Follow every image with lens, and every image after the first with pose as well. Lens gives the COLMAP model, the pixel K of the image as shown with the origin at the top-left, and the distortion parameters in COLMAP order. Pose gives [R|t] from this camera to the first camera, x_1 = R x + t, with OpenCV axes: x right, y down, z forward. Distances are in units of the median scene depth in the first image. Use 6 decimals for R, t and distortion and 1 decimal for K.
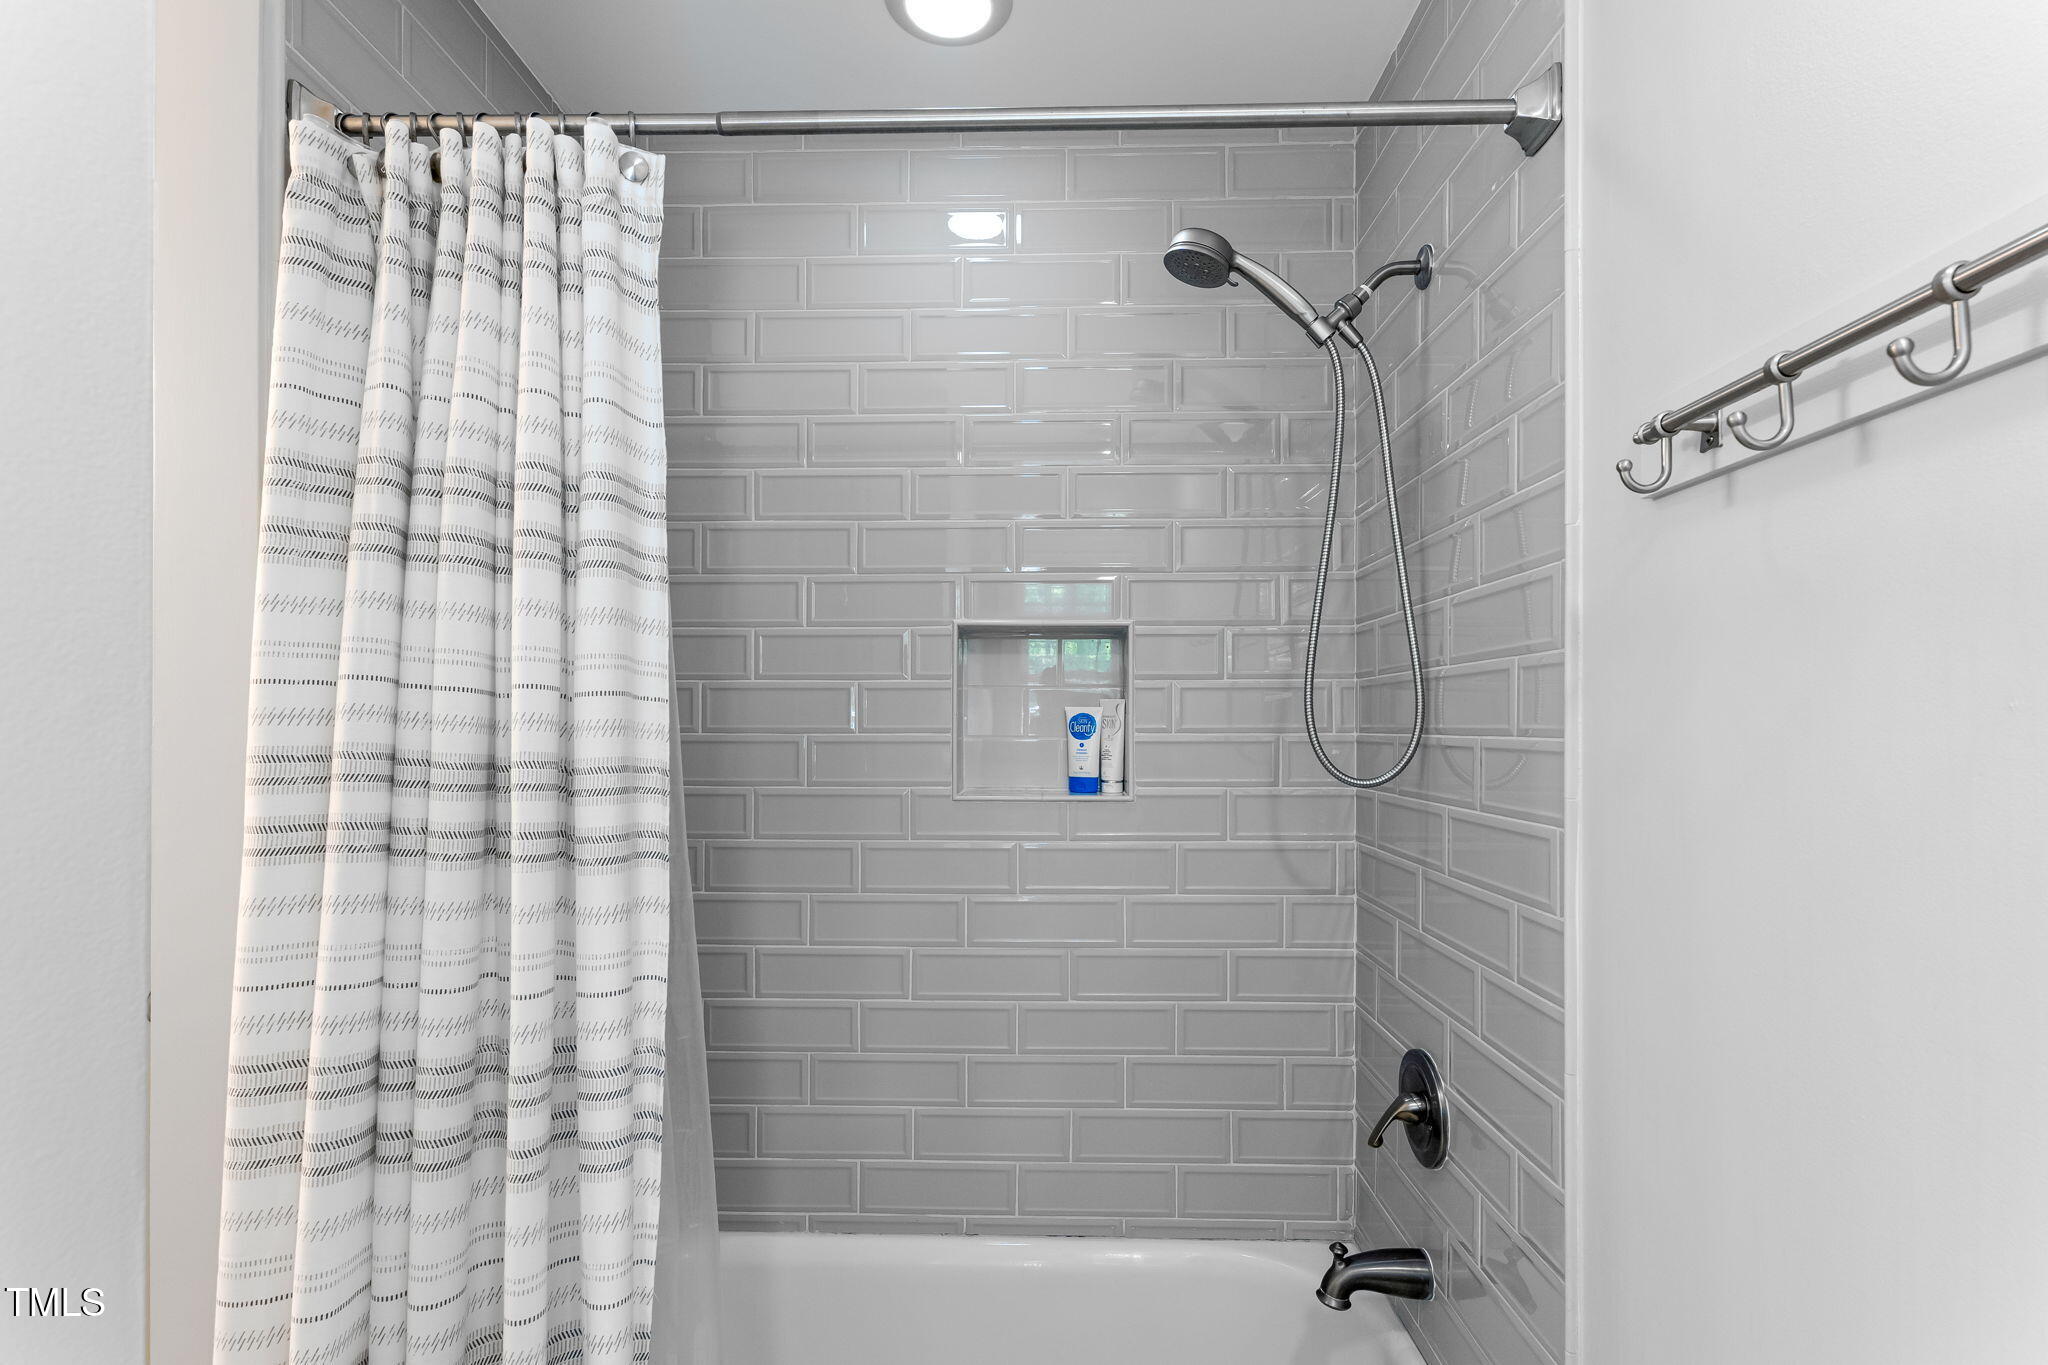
lens RADIAL K [[957.1, 0, 1018.5], [0, 957.1, 719.7], [0, 0, 1]] dist [0.005369, -0.000416]
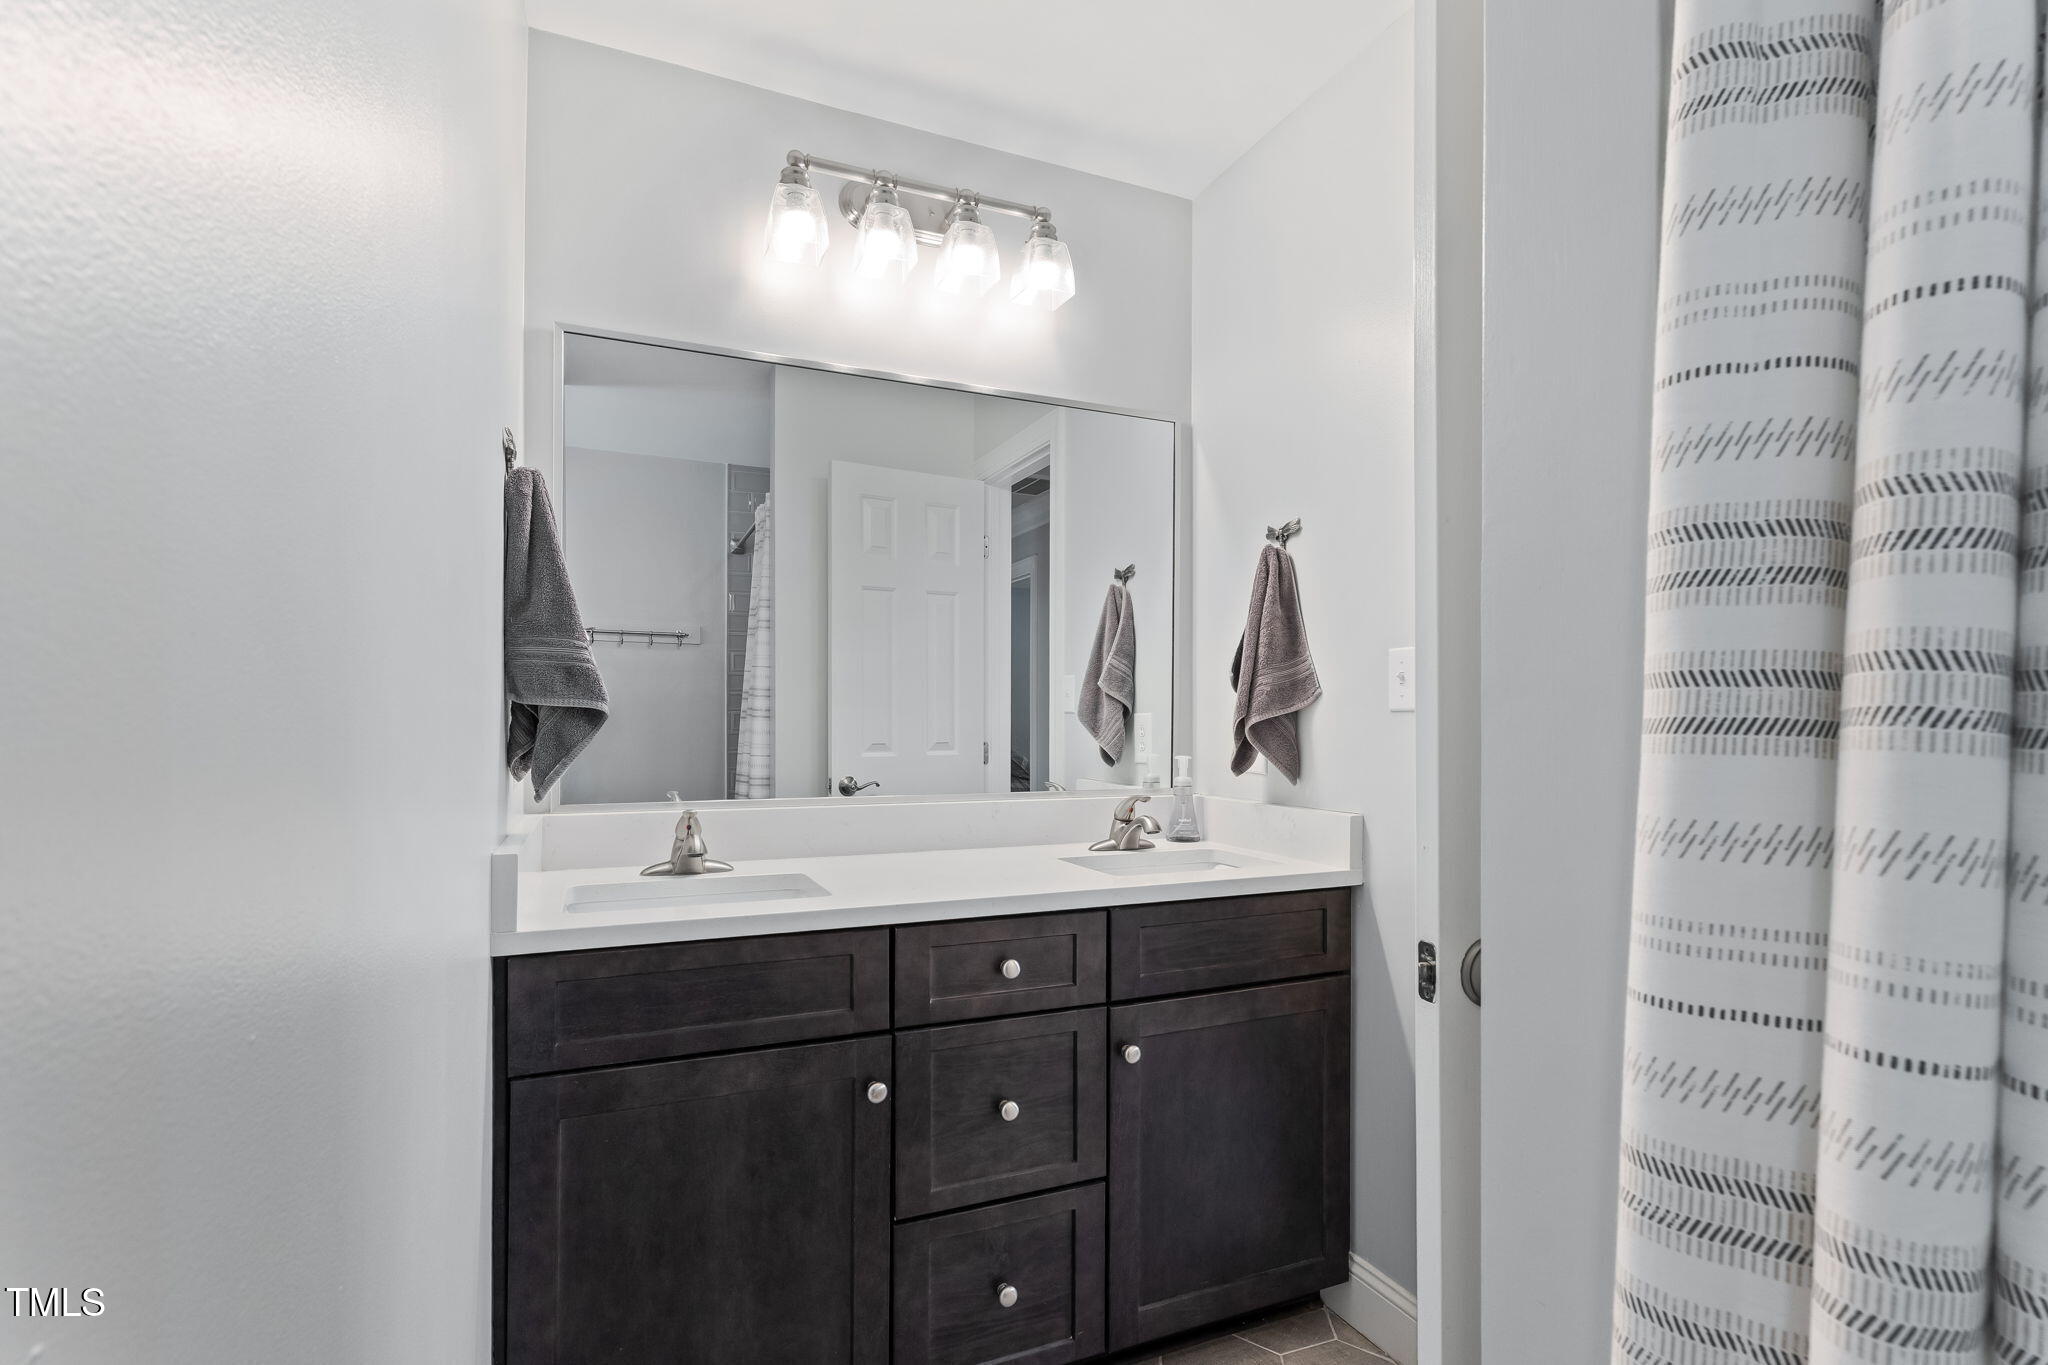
lens RADIAL K [[957.1, 0, 1022.9], [0, 957.1, 702.1], [0, 0, 1]] dist [0.005369, -0.000416]
pose [[0.430363, -0.012231, -0.902573, -0.494623], [-0.003990, 0.999873, -0.015452, 0.134929], [0.902647, 0.010251, 0.430260, 0.490176]]
